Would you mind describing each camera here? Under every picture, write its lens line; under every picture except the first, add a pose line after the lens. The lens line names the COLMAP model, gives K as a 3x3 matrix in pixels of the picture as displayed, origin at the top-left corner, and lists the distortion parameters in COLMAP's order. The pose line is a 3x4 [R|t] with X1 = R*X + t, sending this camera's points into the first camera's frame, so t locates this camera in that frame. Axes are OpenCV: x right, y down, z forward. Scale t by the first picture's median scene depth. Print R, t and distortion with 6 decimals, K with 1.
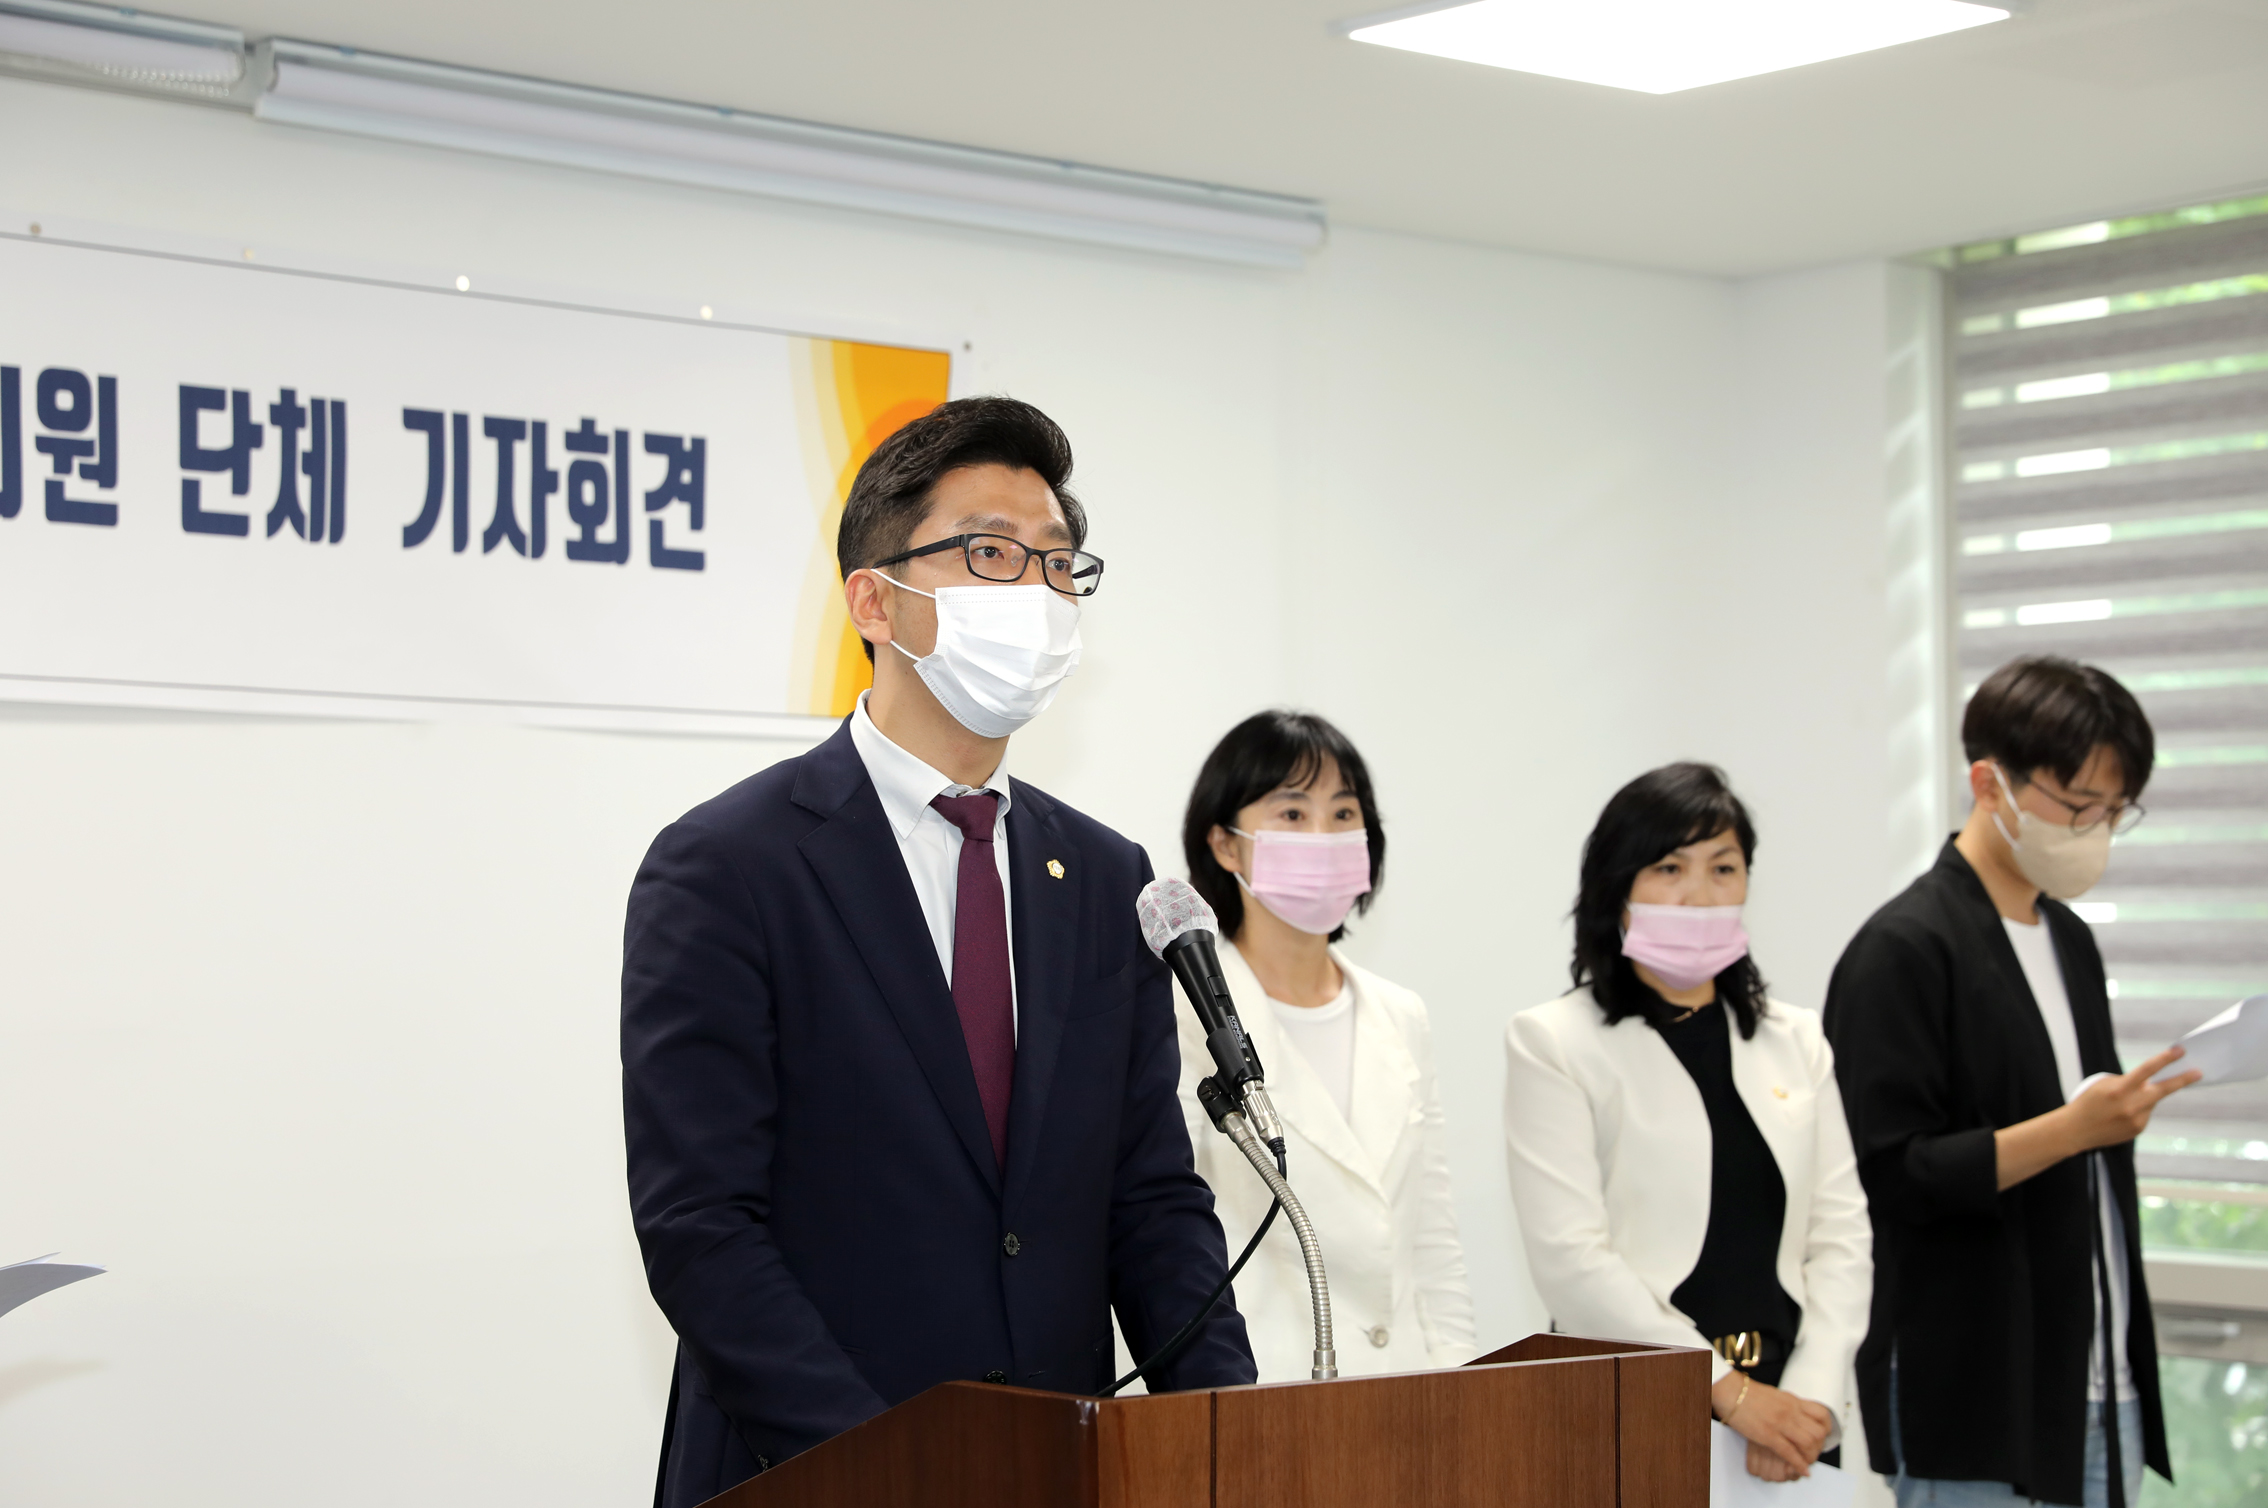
lens RADIAL K [[4160.8, 0, 1086.8], [0, 4160.8, 760.5], [0, 0, 1]] dist [0.178379, 0.139283]
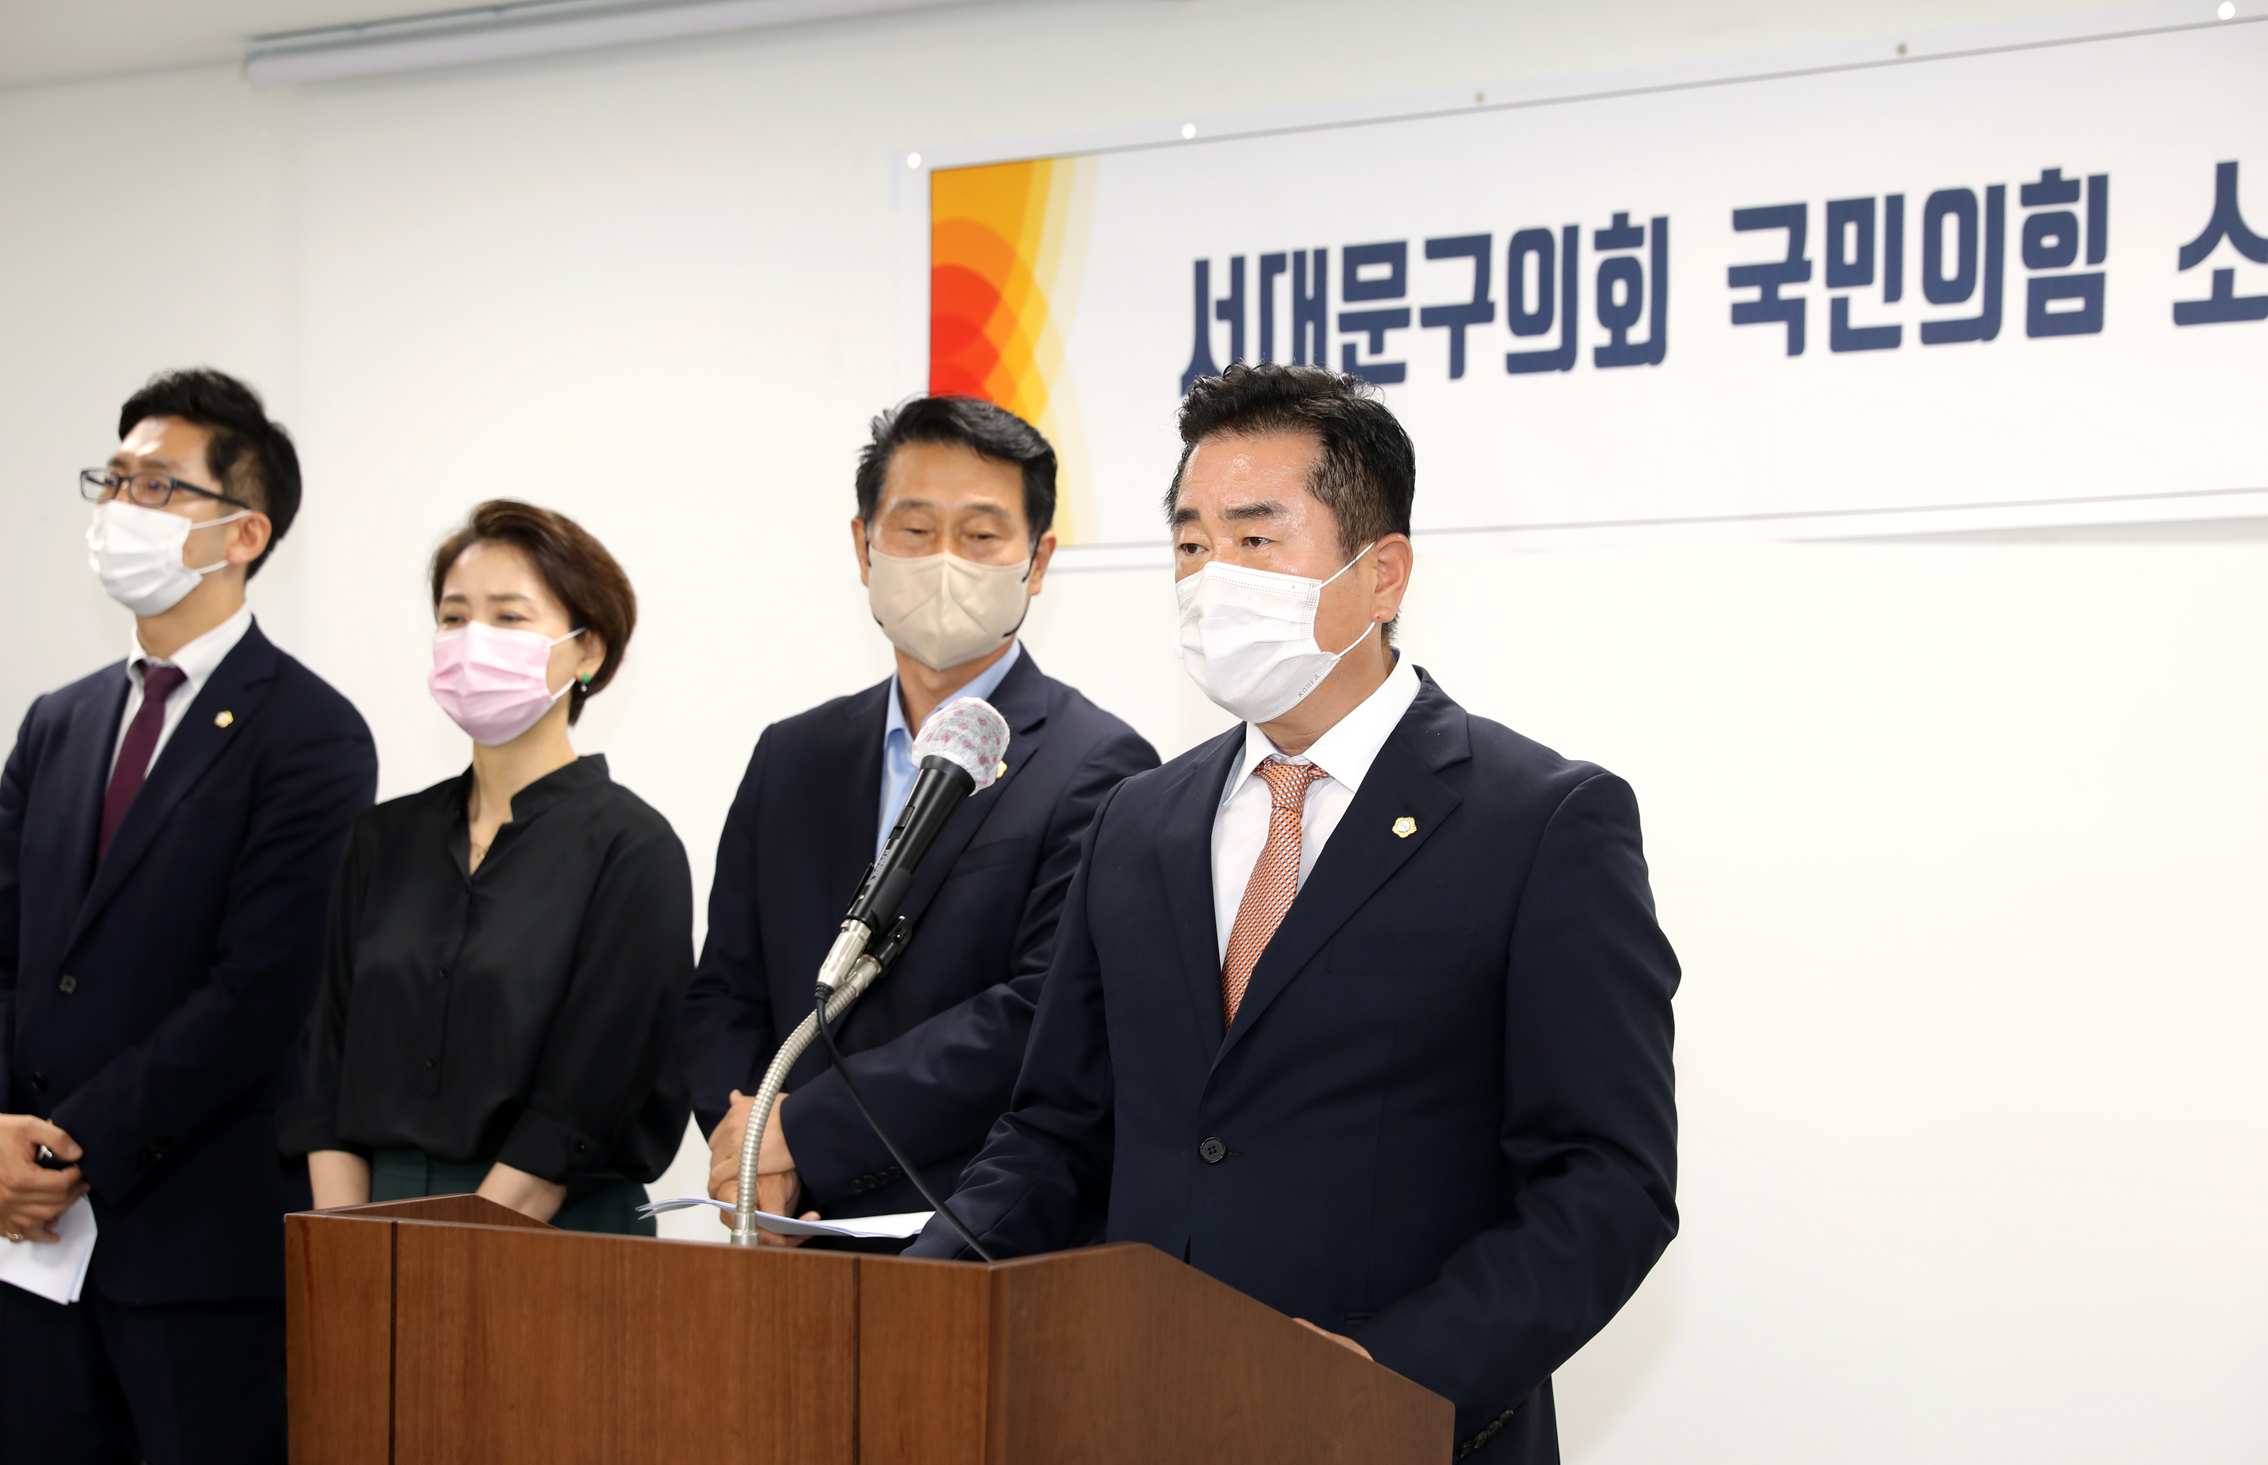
lens RADIAL K [[4169.2, 0, 1128.5], [0, 4169.2, 732.1], [0, 0, 1]] dist [0.219820, -0.055210]
pose [[0.272124, -0.012756, -0.962178, 0.503958], [0.043739, 0.999043, -0.000875, 0.020289], [0.961268, -0.041846, 0.272422, 0.431803]]
